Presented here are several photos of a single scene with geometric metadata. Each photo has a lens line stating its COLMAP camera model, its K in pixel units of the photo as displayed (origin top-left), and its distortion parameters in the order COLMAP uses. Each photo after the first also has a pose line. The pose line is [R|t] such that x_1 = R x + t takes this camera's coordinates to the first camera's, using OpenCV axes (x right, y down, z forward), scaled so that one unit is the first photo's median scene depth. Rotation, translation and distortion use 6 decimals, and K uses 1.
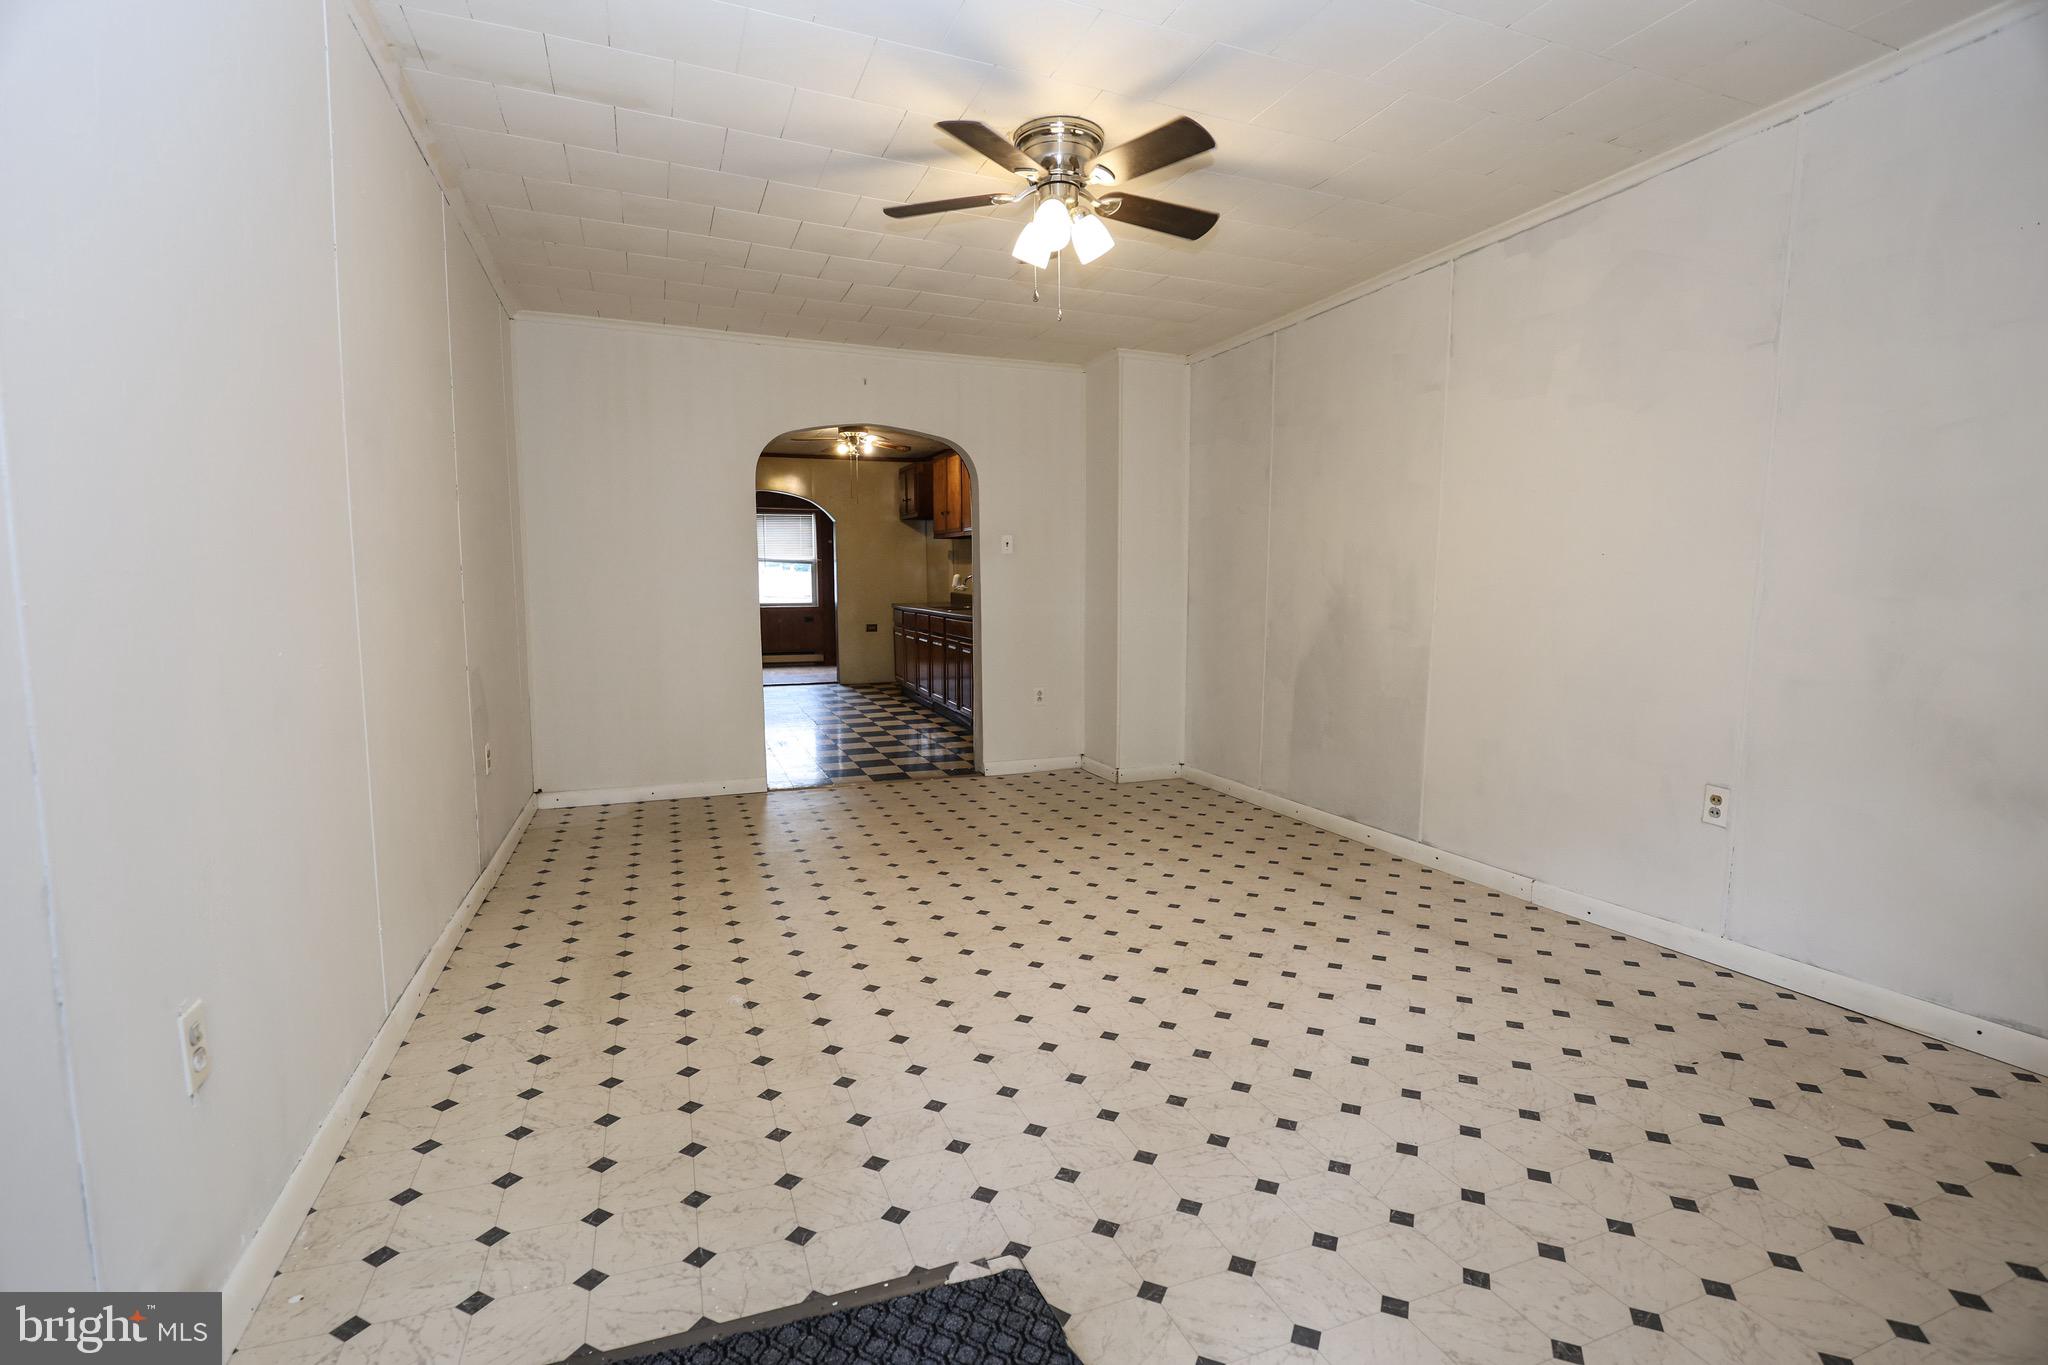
lens RADIAL K [[984.8, 0, 1016.2], [0, 984.8, 685.6], [0, 0, 1]] dist [-0.033217, 0.010024]
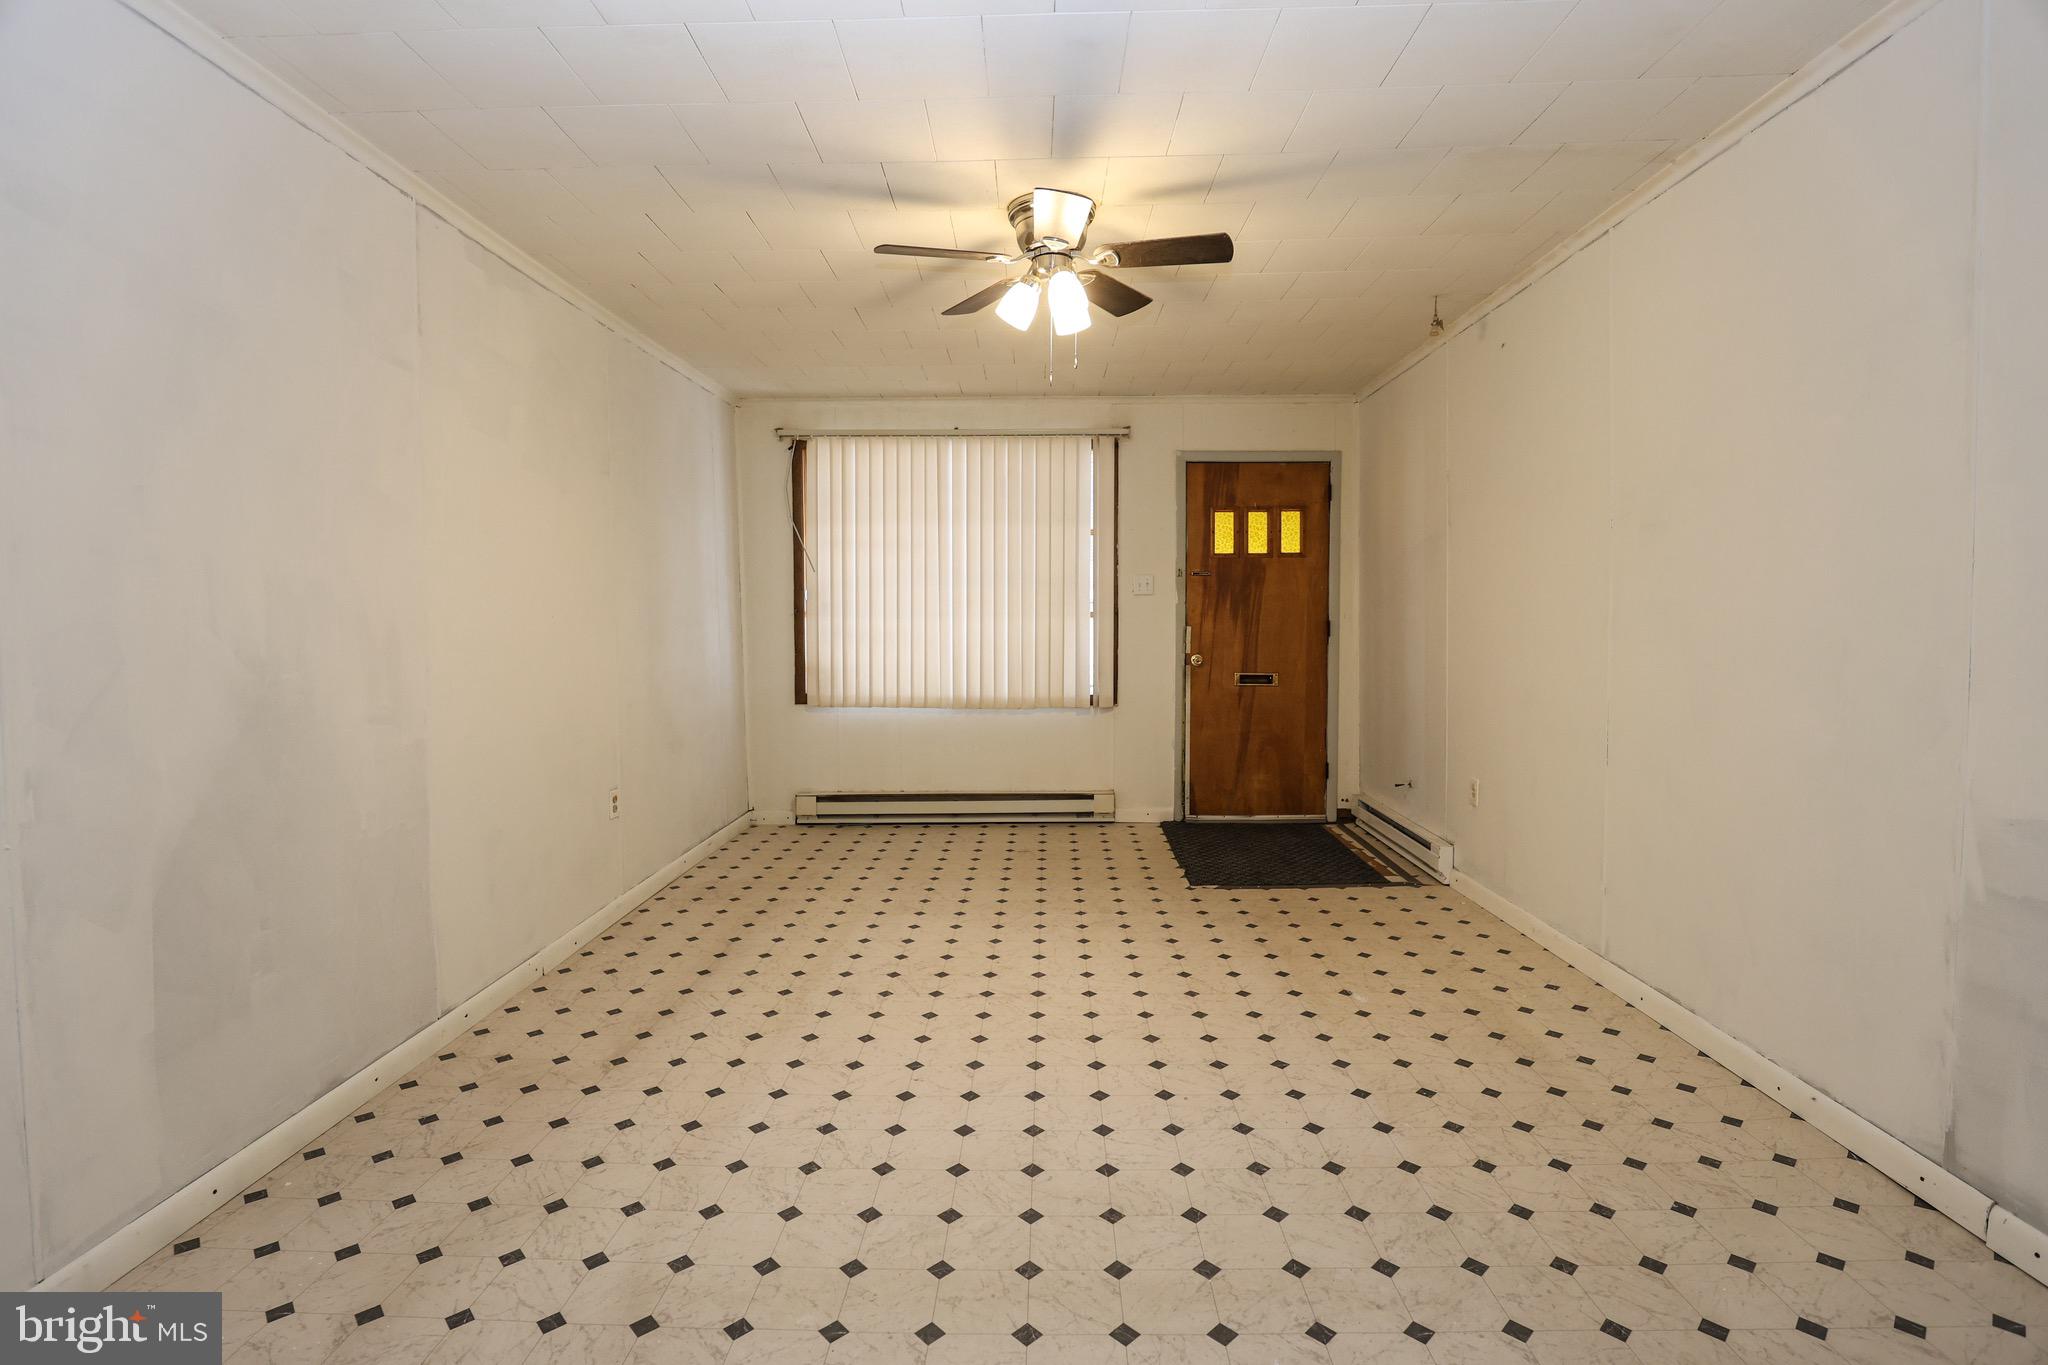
lens RADIAL K [[984.8, 0, 1016.2], [0, 984.8, 685.6], [0, 0, 1]] dist [-0.033217, 0.010024]
pose [[-0.928794, -0.019121, 0.370102, -0.223055], [0.040982, 0.987244, 0.153851, -0.165048], [-0.368323, 0.158064, -0.916163, 1.465479]]
